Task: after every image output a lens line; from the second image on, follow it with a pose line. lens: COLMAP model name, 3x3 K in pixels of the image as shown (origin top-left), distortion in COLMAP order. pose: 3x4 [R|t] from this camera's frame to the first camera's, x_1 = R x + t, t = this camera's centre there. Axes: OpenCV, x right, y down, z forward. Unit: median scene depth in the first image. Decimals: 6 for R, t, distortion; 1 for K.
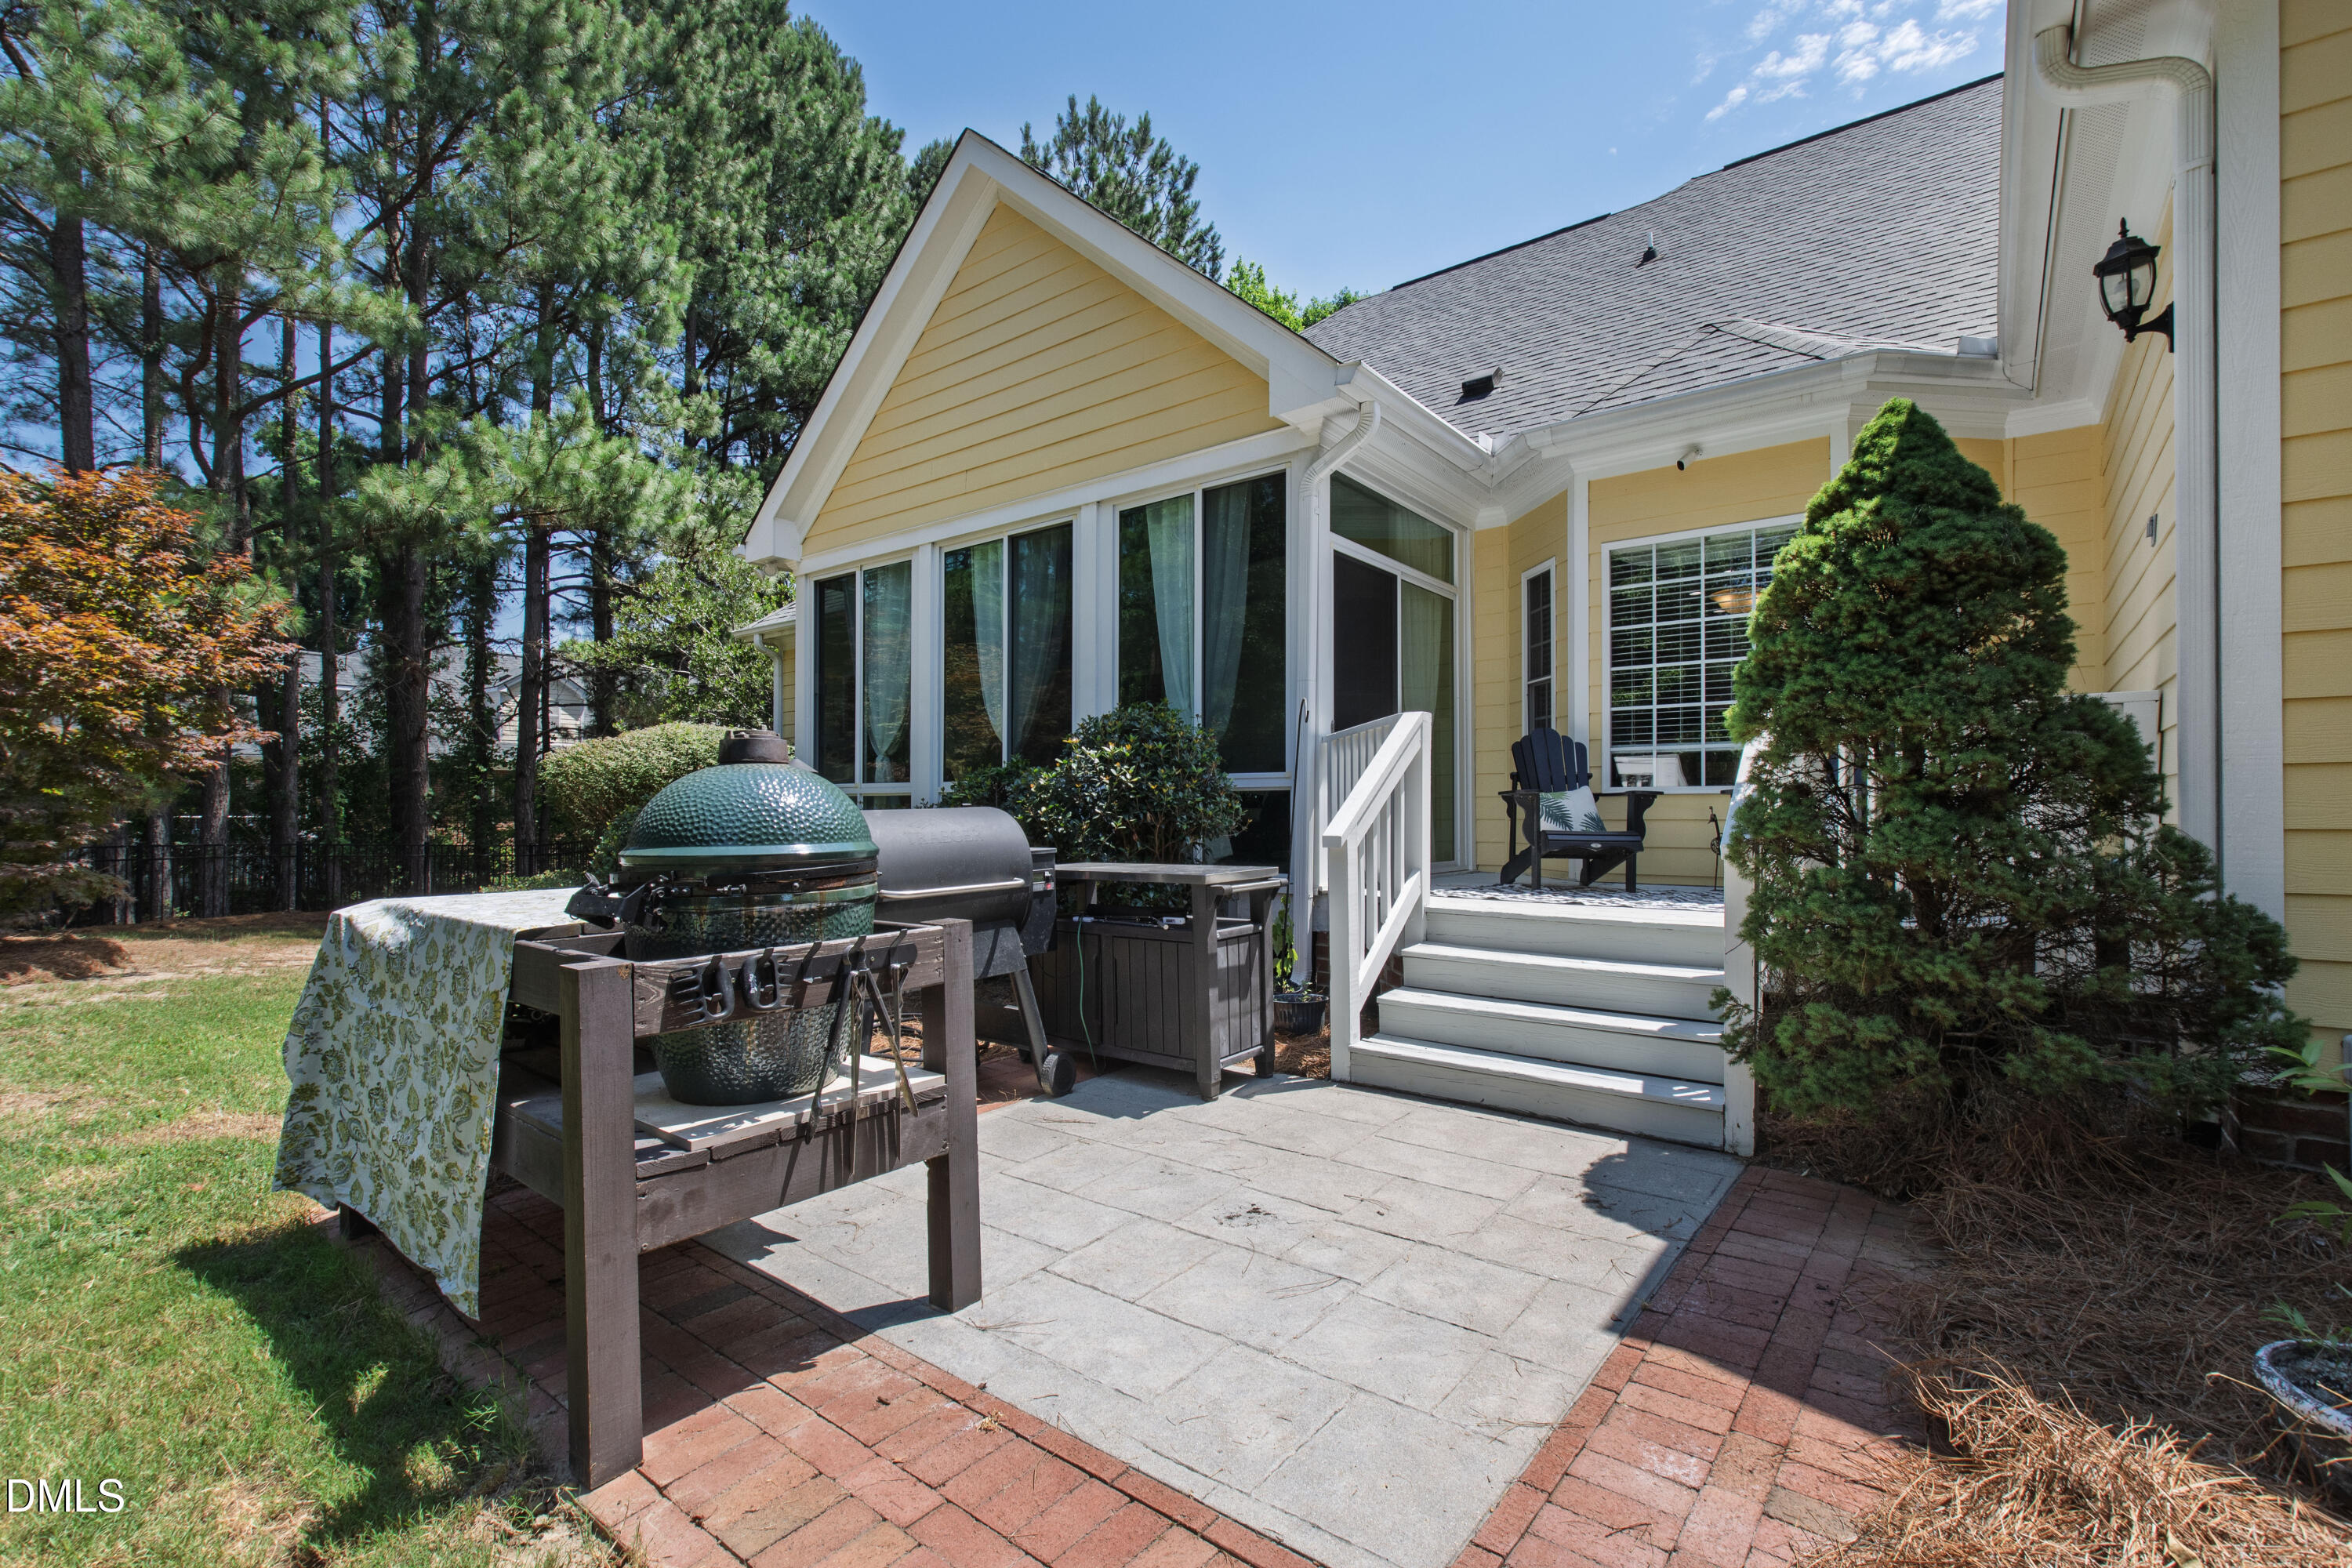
lens RADIAL K [[1063.2, 0, 1169.5], [0, 1063.2, 796.3], [0, 0, 1]] dist [-0.009771, -0.001155]
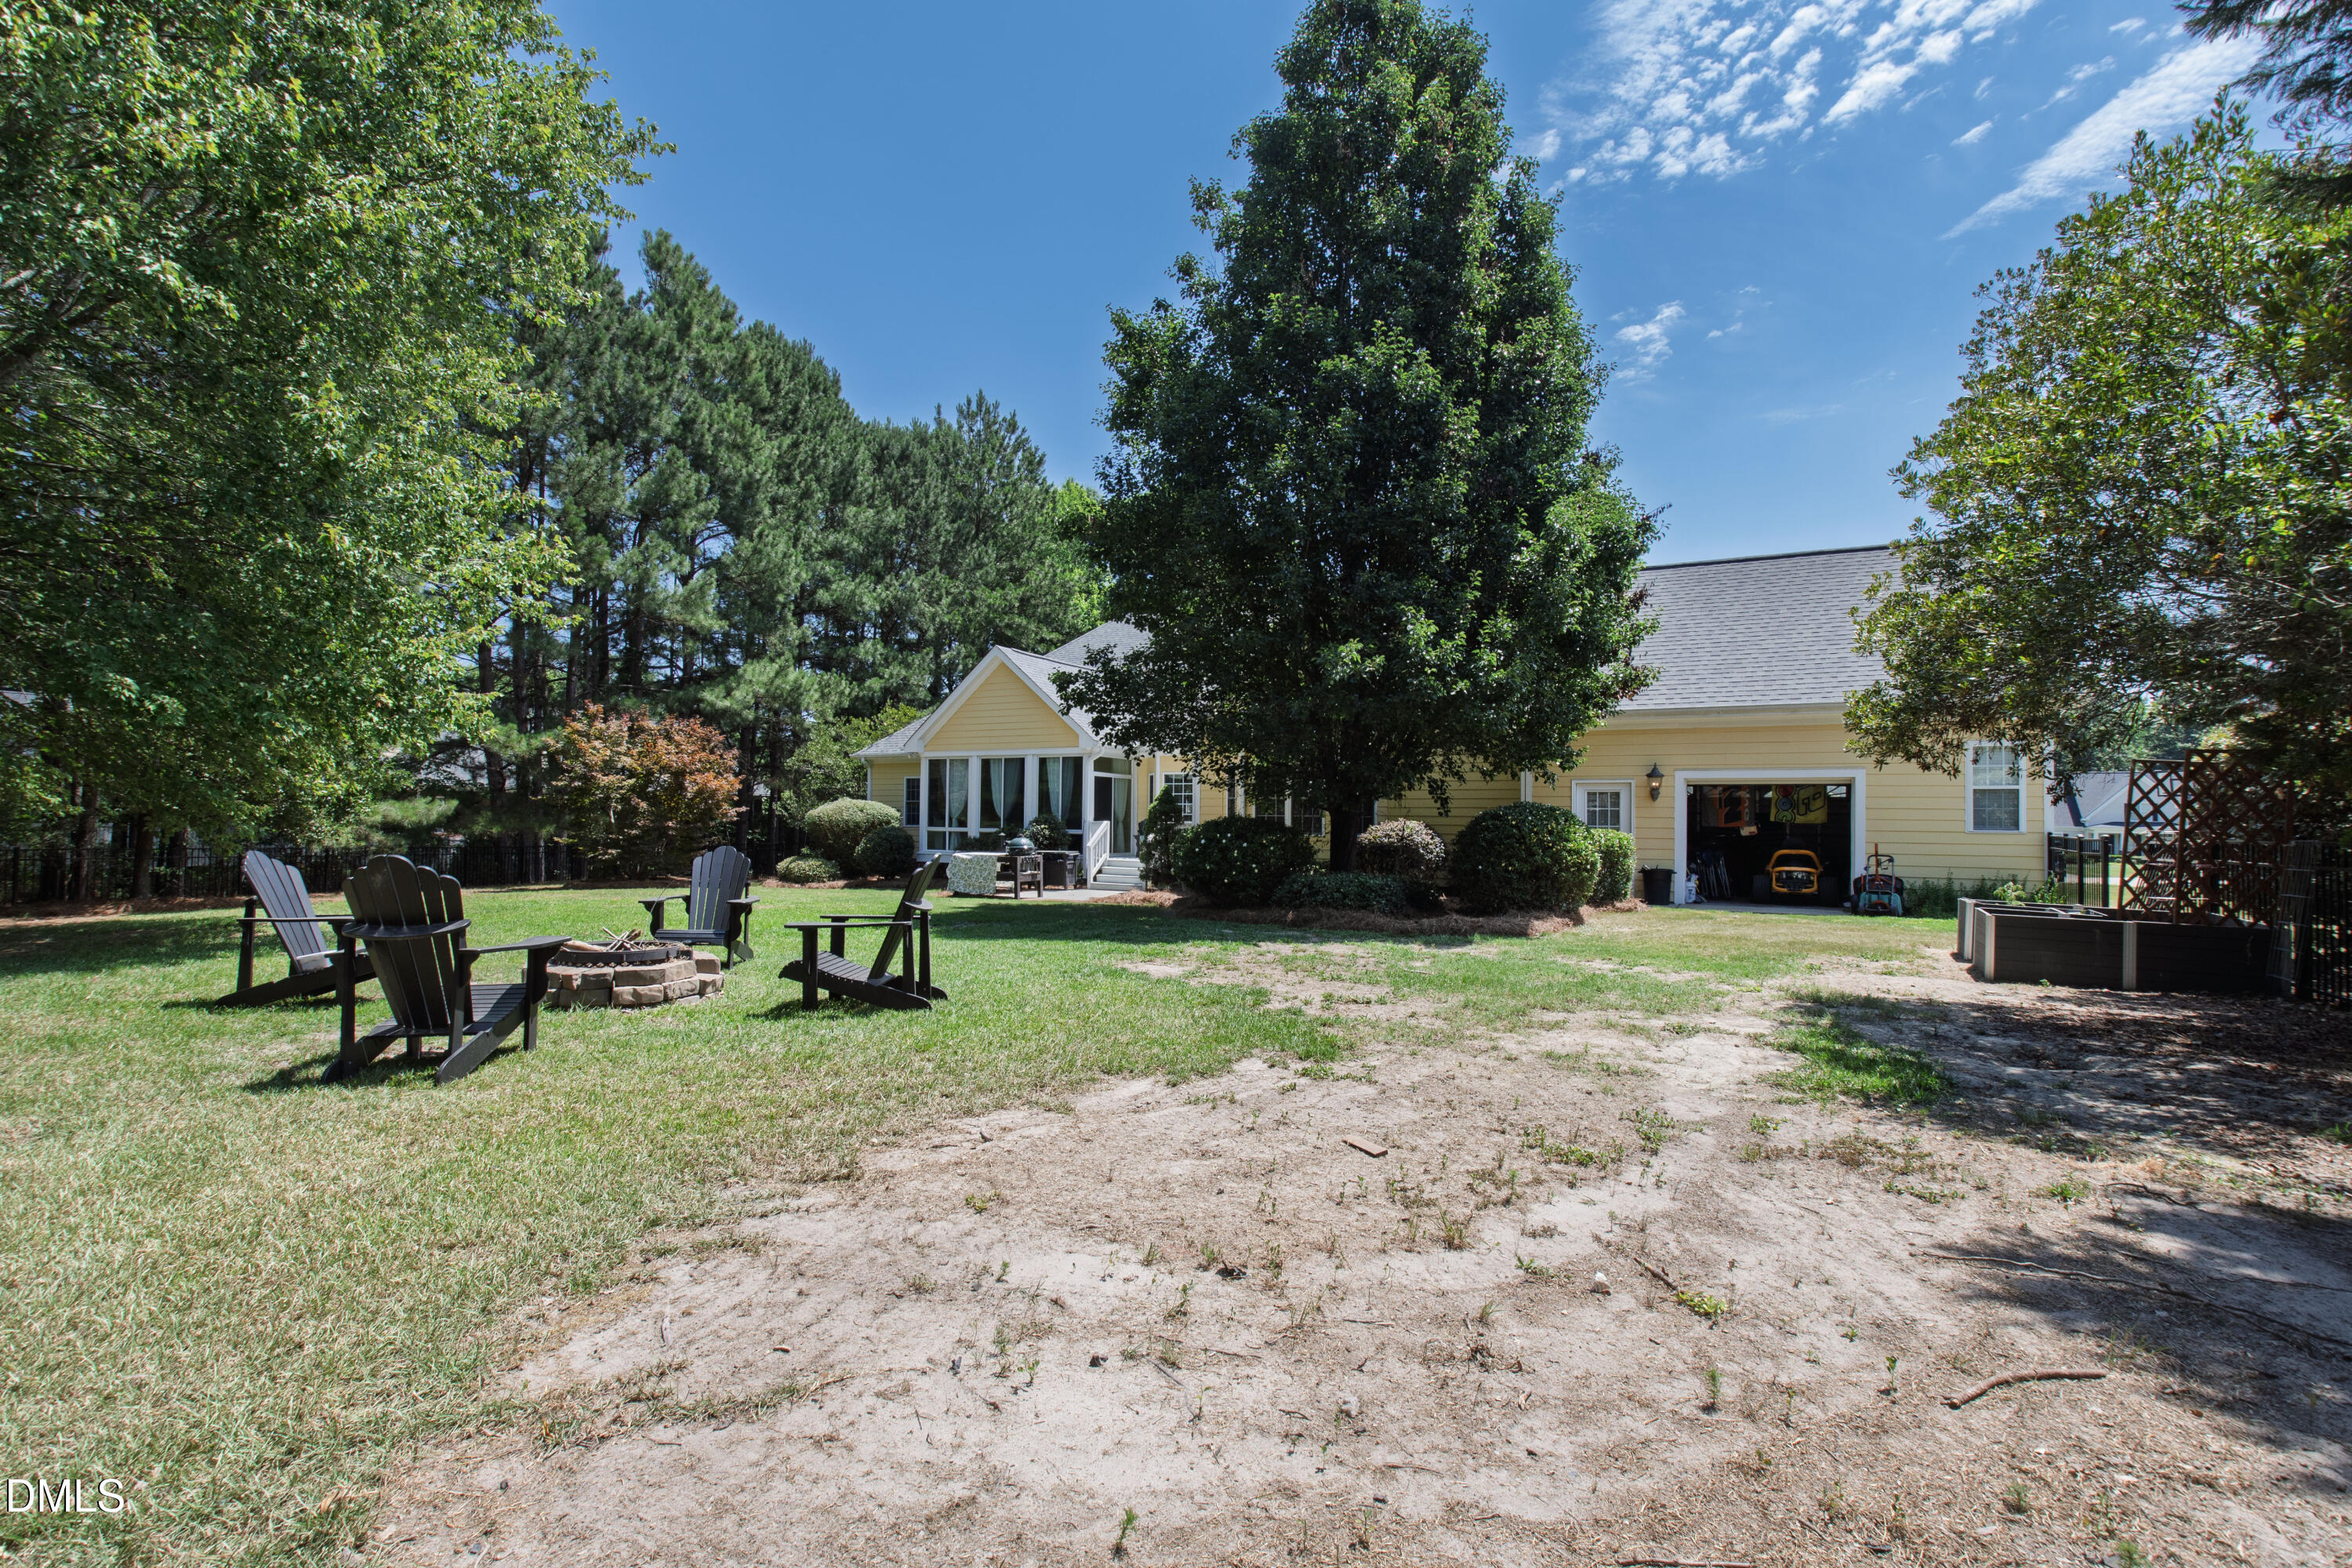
lens RADIAL K [[1063.2, 0, 1173.7], [0, 1063.2, 783.7], [0, 0, 1]] dist [-0.009771, -0.001155]
pose [[0.983854, 0.022681, 0.177531, -0.259338], [-0.017870, 0.999430, -0.028652, -0.086963], [-0.178079, 0.025017, 0.983698, -2.937845]]
